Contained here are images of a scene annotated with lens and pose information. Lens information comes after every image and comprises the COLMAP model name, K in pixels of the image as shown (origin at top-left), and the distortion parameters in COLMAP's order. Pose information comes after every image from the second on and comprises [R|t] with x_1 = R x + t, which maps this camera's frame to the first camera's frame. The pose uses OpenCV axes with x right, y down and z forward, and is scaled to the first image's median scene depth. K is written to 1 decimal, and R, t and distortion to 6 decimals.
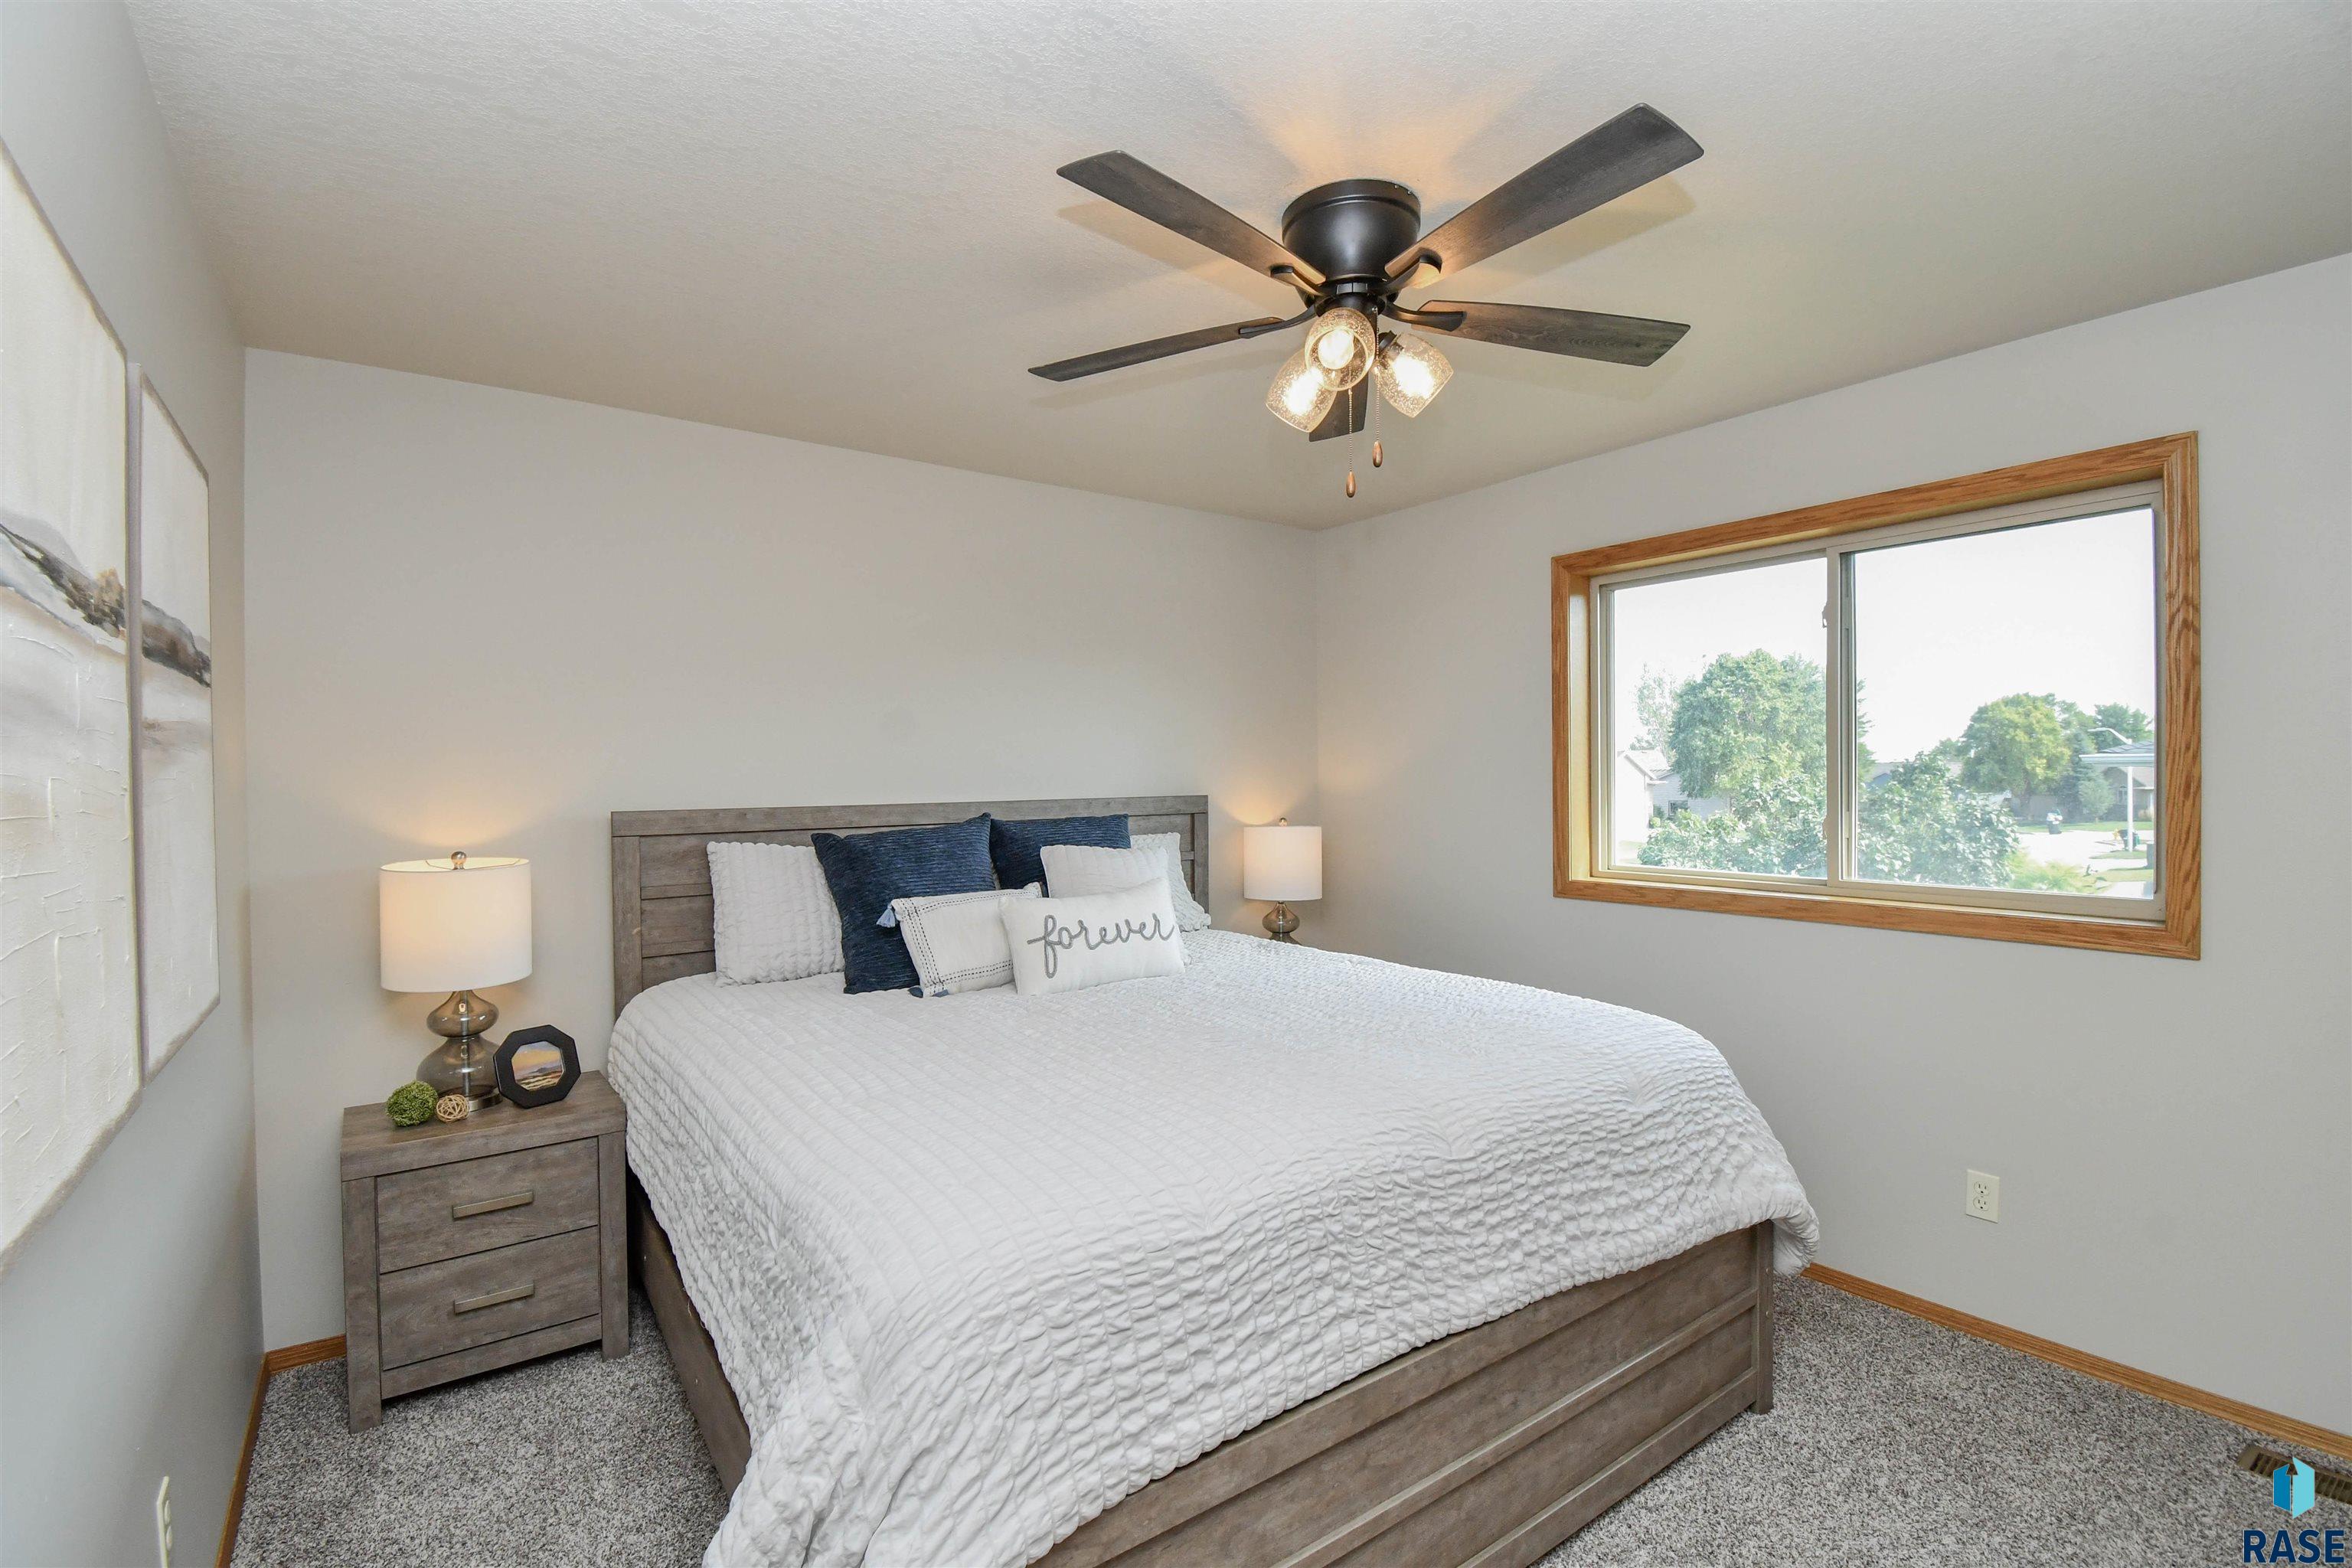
lens RADIAL K [[1067.4, 0, 1185.0], [0, 1067.4, 797.0], [0, 0, 1]] dist [0.013295, -0.011002]
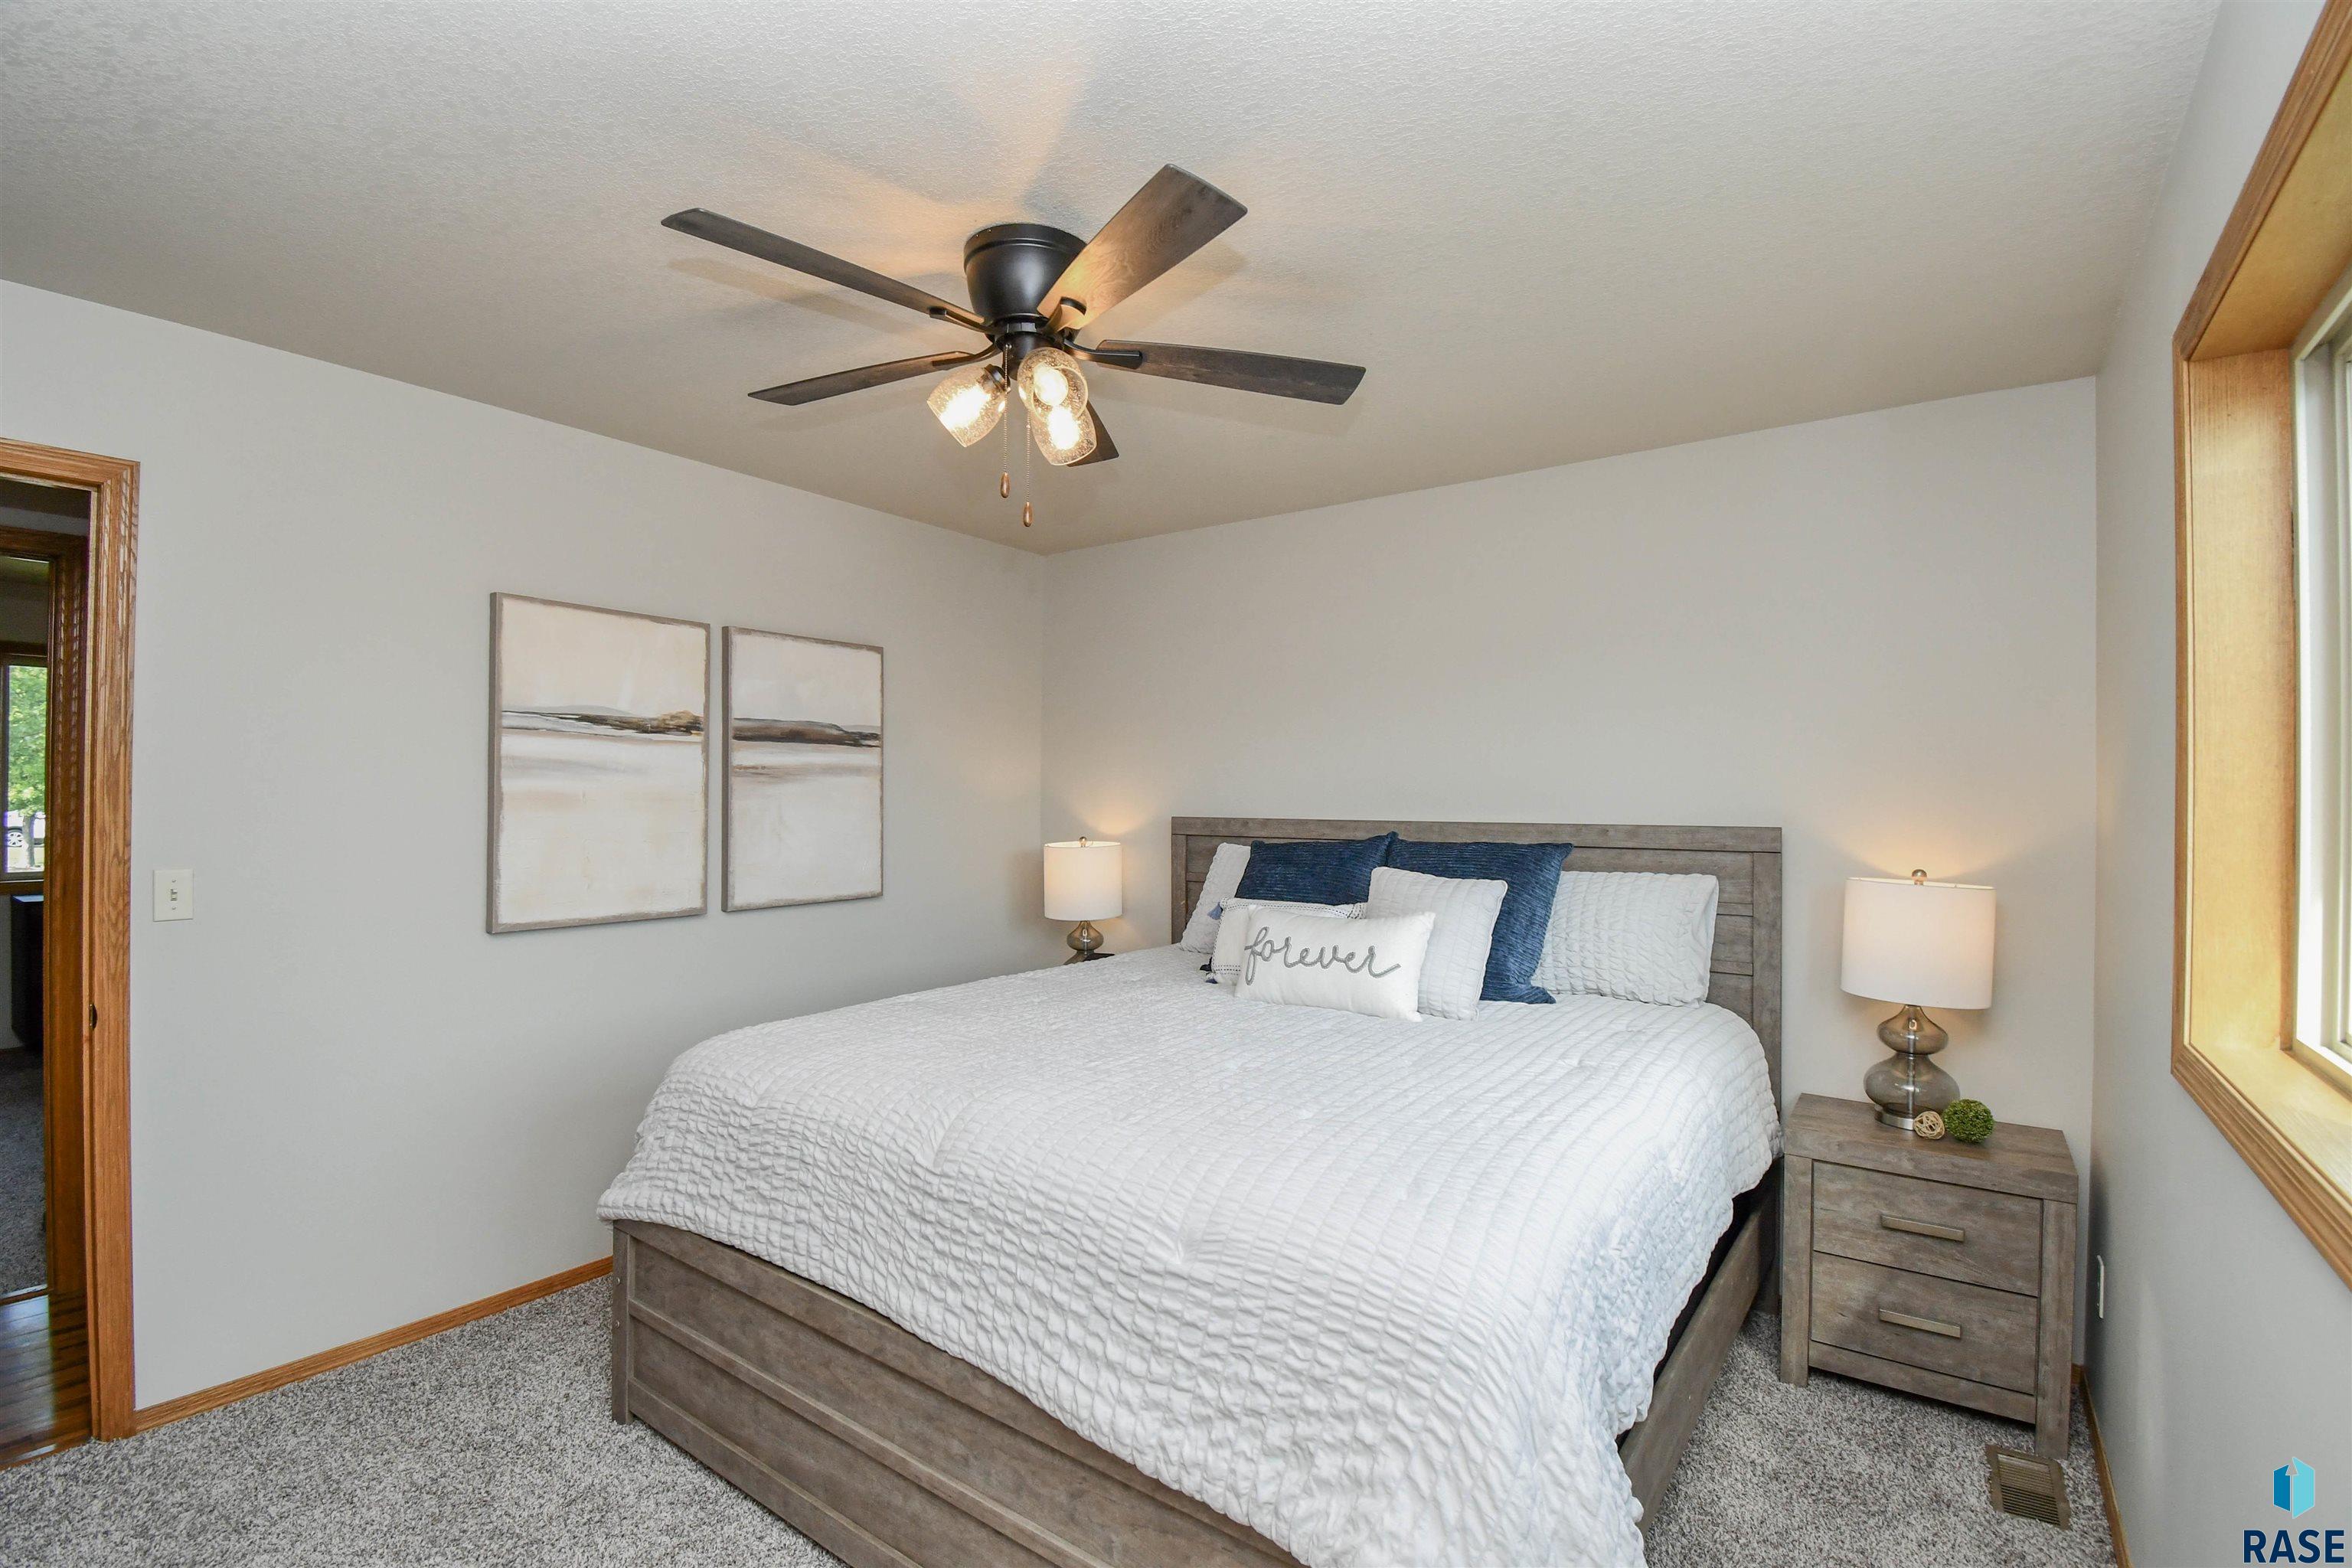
lens RADIAL K [[1067.4, 0, 1194.3], [0, 1067.4, 779.4], [0, 0, 1]] dist [0.013295, -0.011002]
pose [[0.305408, -0.002376, -0.952219, 1.038573], [-0.027877, 0.999546, -0.011435, -0.027115], [0.951814, 0.030038, 0.305203, 0.718868]]
